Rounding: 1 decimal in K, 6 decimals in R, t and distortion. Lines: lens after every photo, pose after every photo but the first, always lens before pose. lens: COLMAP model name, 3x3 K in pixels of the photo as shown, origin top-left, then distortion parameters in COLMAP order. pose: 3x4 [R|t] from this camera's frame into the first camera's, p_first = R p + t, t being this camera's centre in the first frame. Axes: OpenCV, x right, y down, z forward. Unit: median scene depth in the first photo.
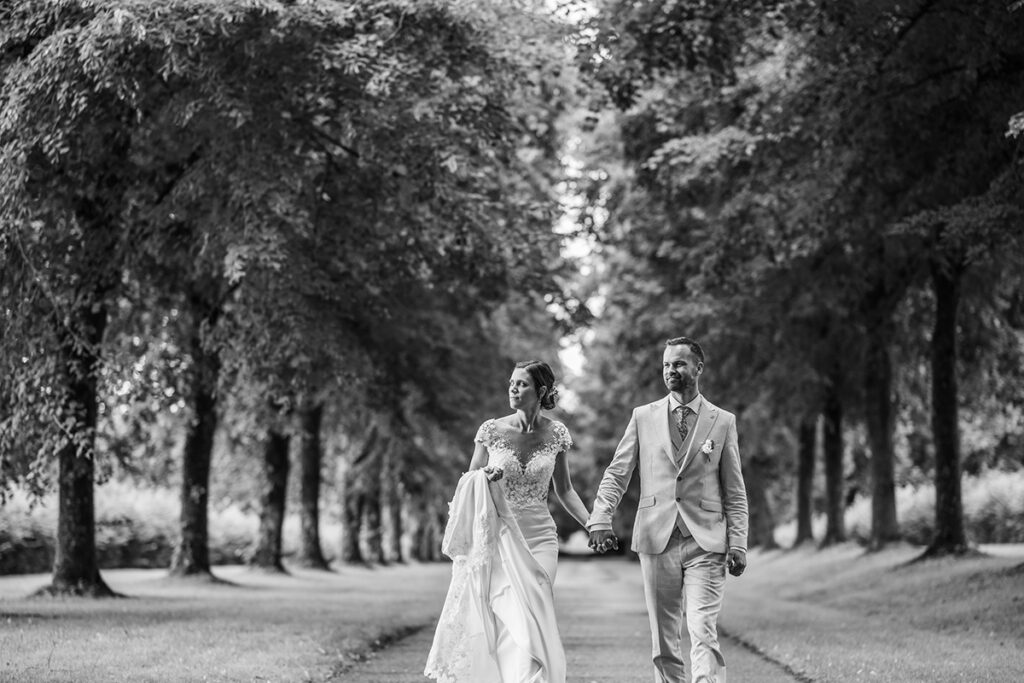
lens RADIAL K [[2491.3, 0, 517.2], [0, 2491.3, 340.2], [0, 0, 1]] dist [0.158249, 0.000000]
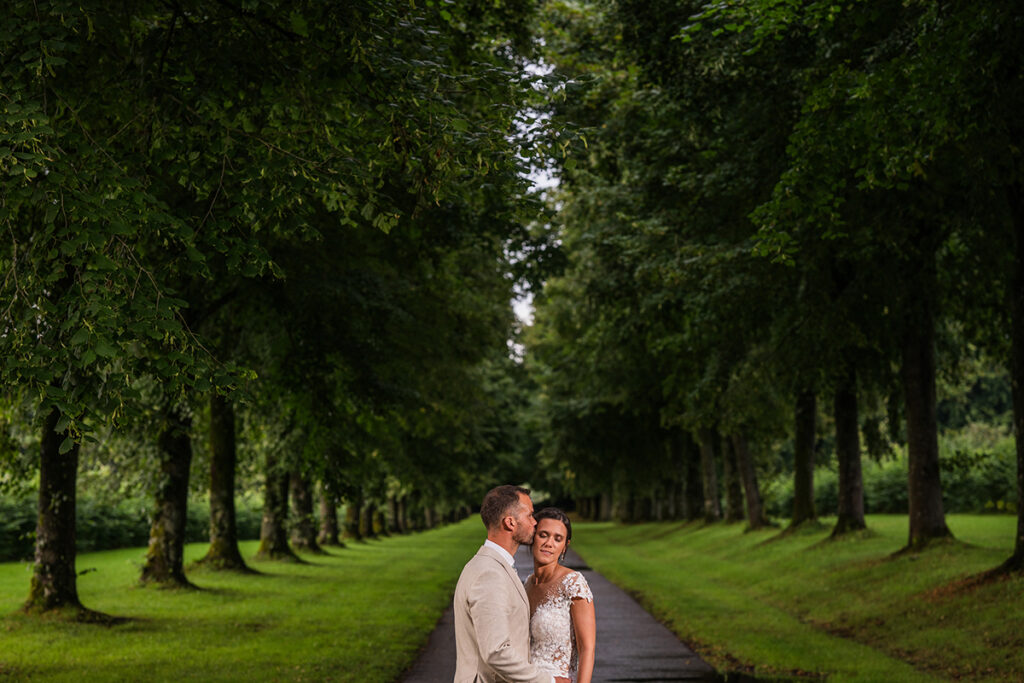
lens RADIAL K [[2491.3, 0, 511.4], [0, 2491.3, 342.7], [0, 0, 1]] dist [0.158249, 0.000000]
pose [[0.999685, -0.011905, 0.022105, -0.004792], [0.011375, 0.999649, 0.023944, -0.003298], [-0.022382, -0.023685, 0.999469, 0.184868]]
